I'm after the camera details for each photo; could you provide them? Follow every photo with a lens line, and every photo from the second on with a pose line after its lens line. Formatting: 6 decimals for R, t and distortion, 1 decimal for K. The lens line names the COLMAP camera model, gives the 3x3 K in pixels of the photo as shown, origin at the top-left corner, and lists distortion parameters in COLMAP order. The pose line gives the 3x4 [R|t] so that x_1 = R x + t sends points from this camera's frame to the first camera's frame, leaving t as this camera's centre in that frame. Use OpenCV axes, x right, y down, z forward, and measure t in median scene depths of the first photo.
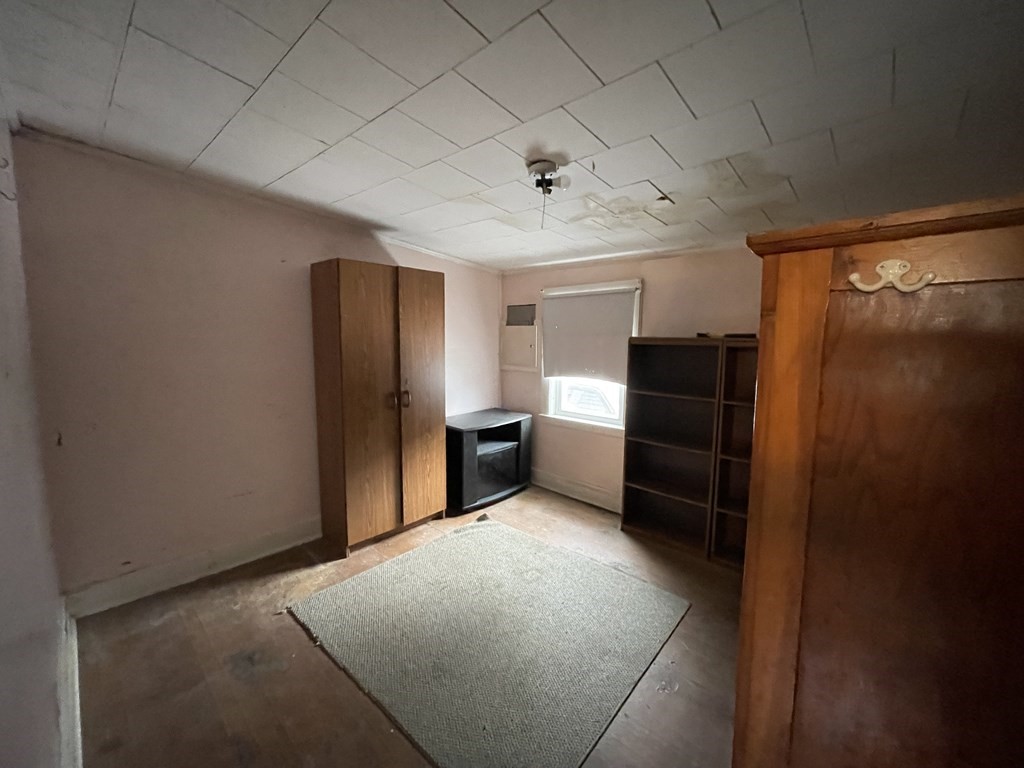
lens RADIAL K [[412.9, 0, 512.0], [0, 412.9, 384.0], [0, 0, 1]] dist [0.000273, -0.000064]
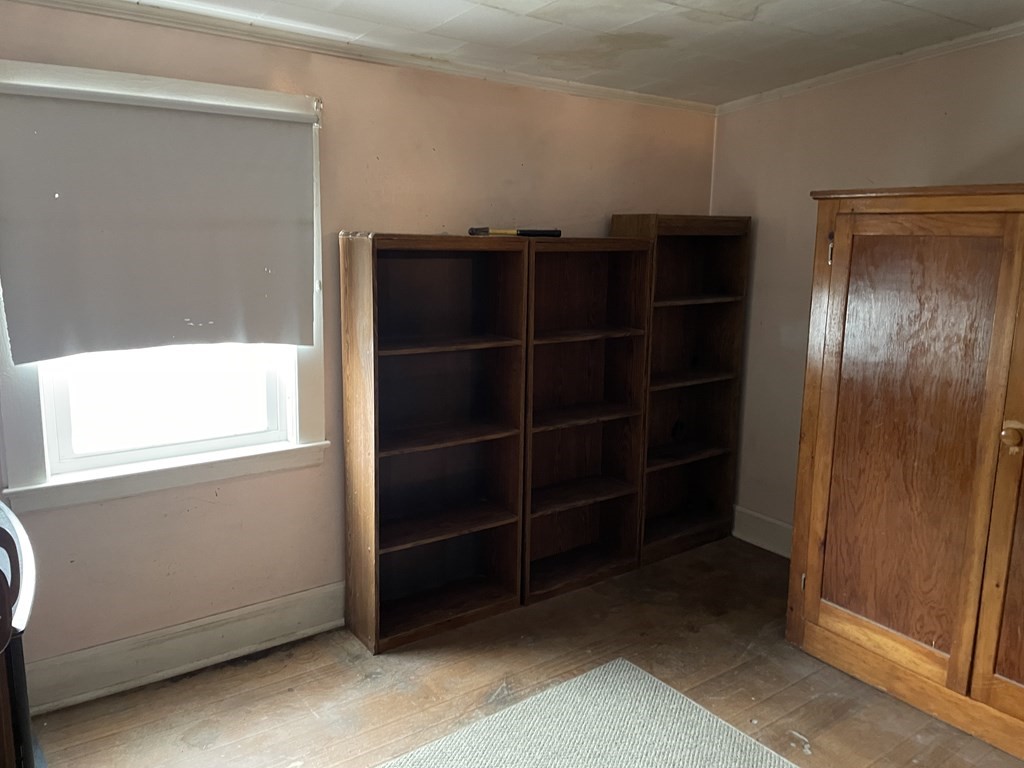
lens RADIAL K [[778.4, 0, 512.0], [0, 778.4, 384.0], [0, 0, 1]] dist [0.118216, -0.002015]
pose [[0.203695, -0.184493, 0.961494, -0.505127], [0.107522, 0.980359, 0.165334, -0.074066], [-0.973112, 0.069704, 0.219532, 0.635115]]
